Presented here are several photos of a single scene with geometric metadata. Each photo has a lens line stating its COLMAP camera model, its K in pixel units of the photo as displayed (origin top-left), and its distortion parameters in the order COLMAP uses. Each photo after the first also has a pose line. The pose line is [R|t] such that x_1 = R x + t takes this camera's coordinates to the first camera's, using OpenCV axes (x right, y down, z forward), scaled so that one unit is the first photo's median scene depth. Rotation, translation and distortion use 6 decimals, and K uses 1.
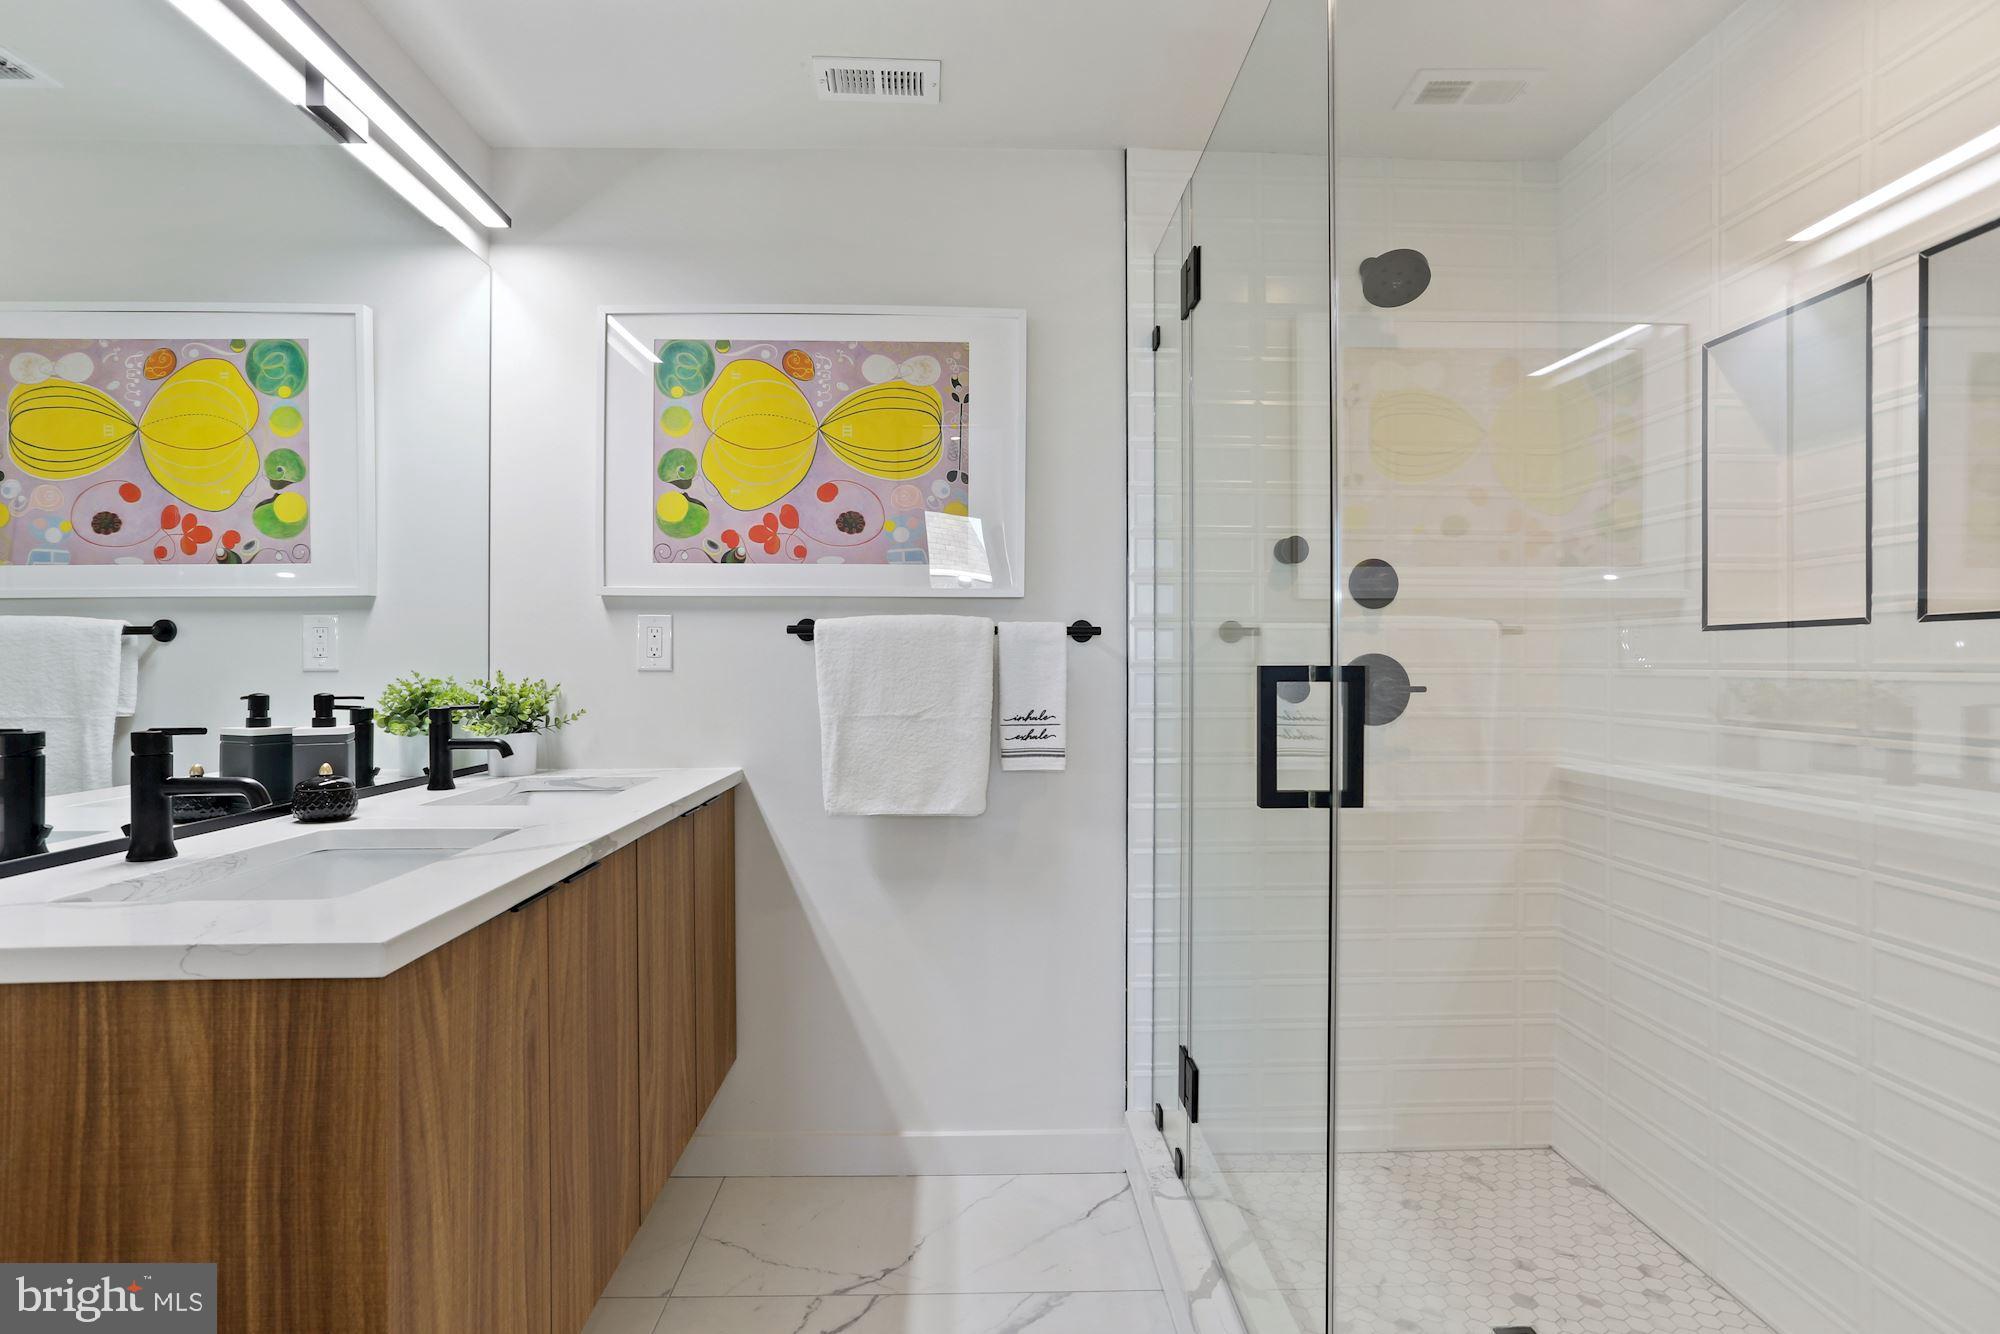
lens RADIAL K [[937.5, 0, 998.9], [0, 937.5, 664.9], [0, 0, 1]] dist [0.002964, 0.000630]
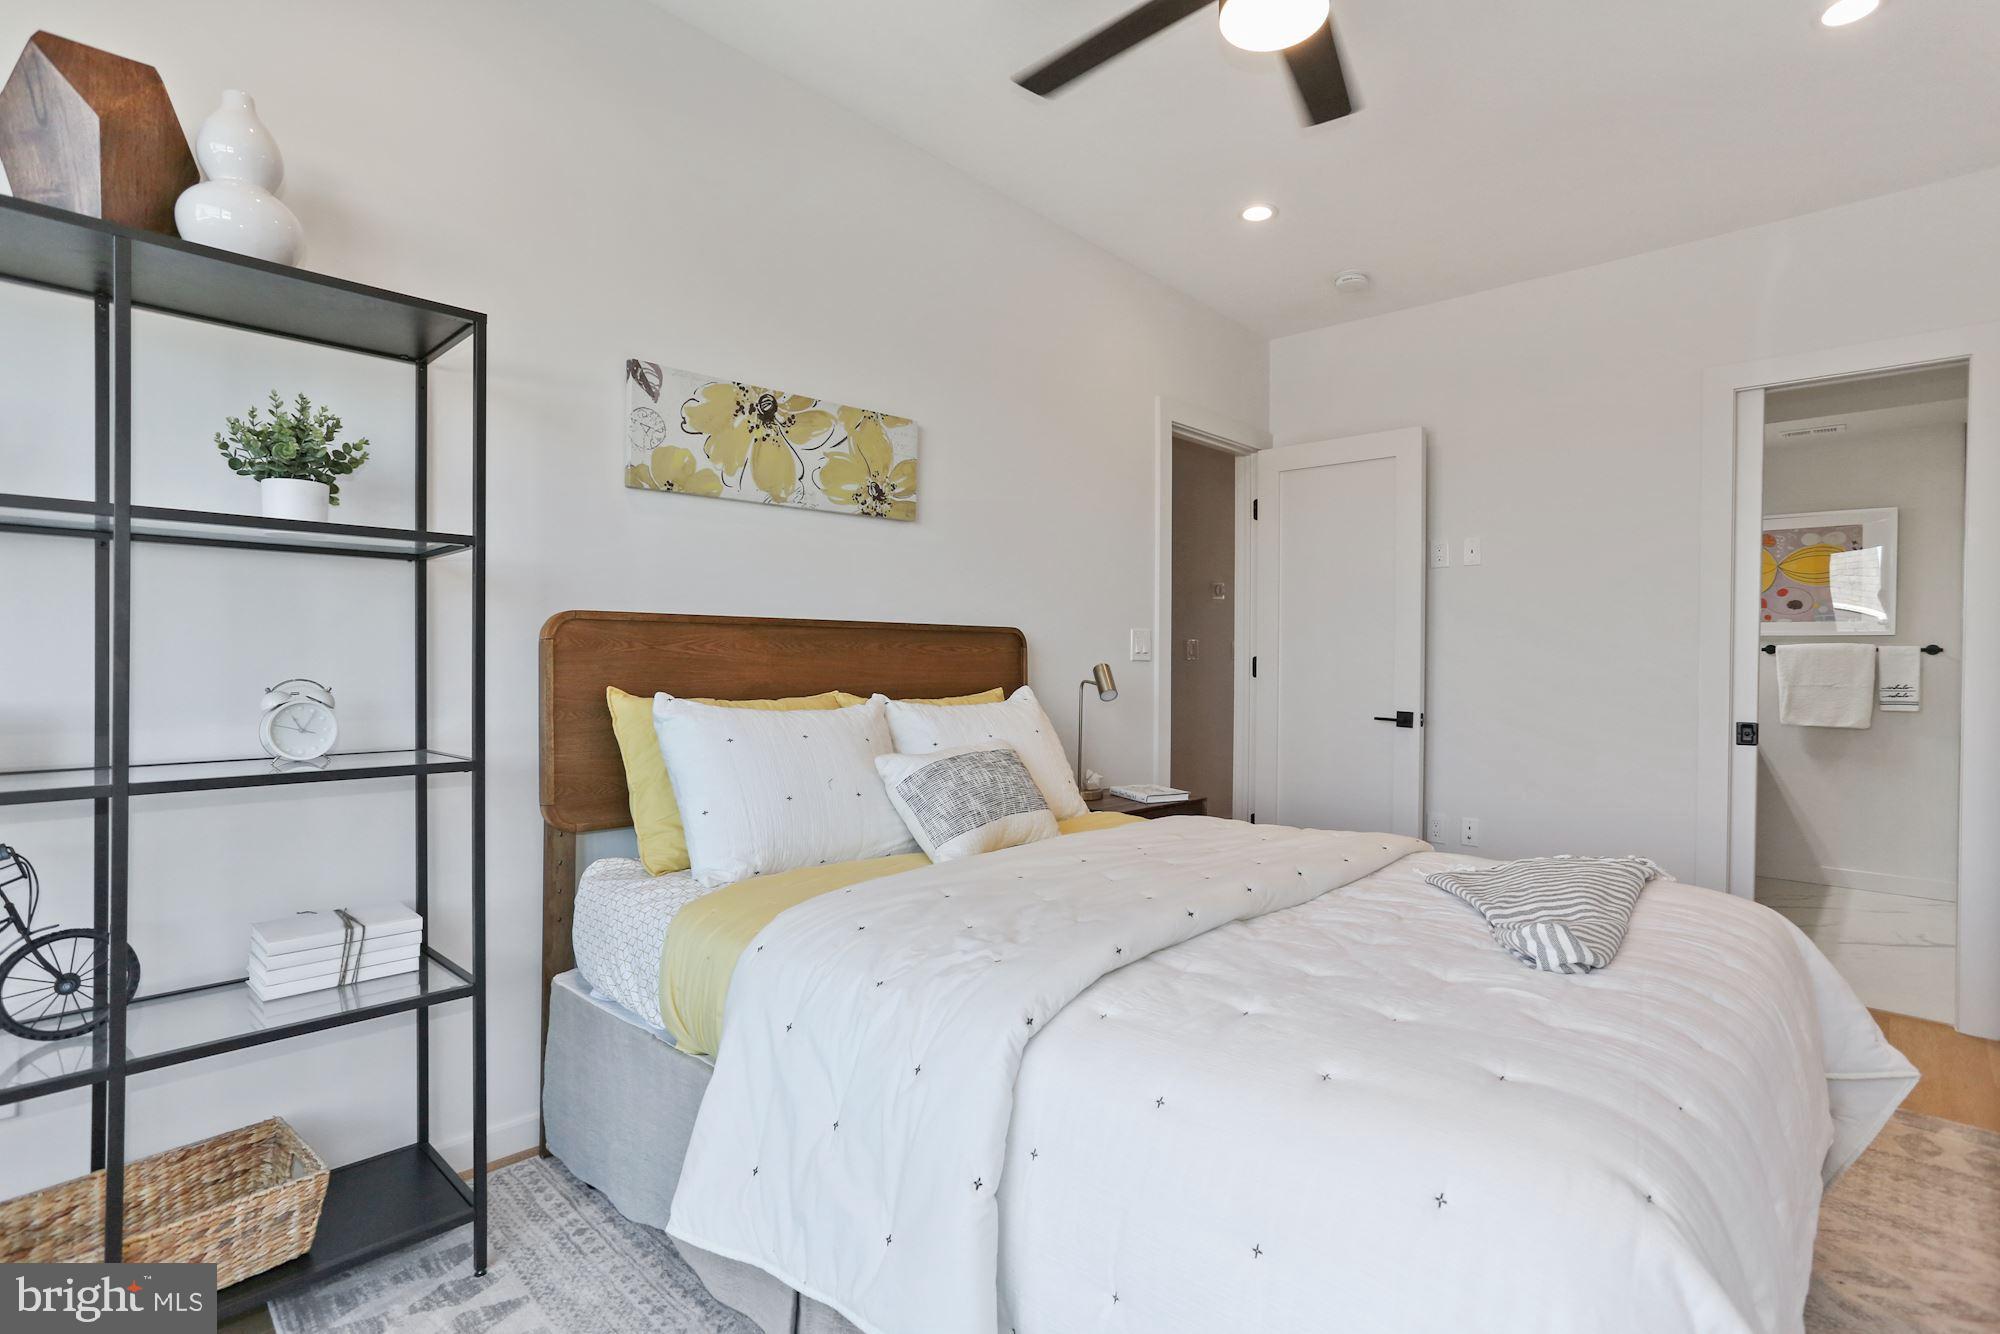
lens RADIAL K [[937.5, 0, 994.1], [0, 937.5, 658.9], [0, 0, 1]] dist [0.002964, 0.000630]
pose [[0.702793, 0.007754, -0.711353, 0.116634], [-0.005599, 0.999970, 0.005369, -0.014577], [0.711373, 0.000210, 0.702815, -2.190406]]
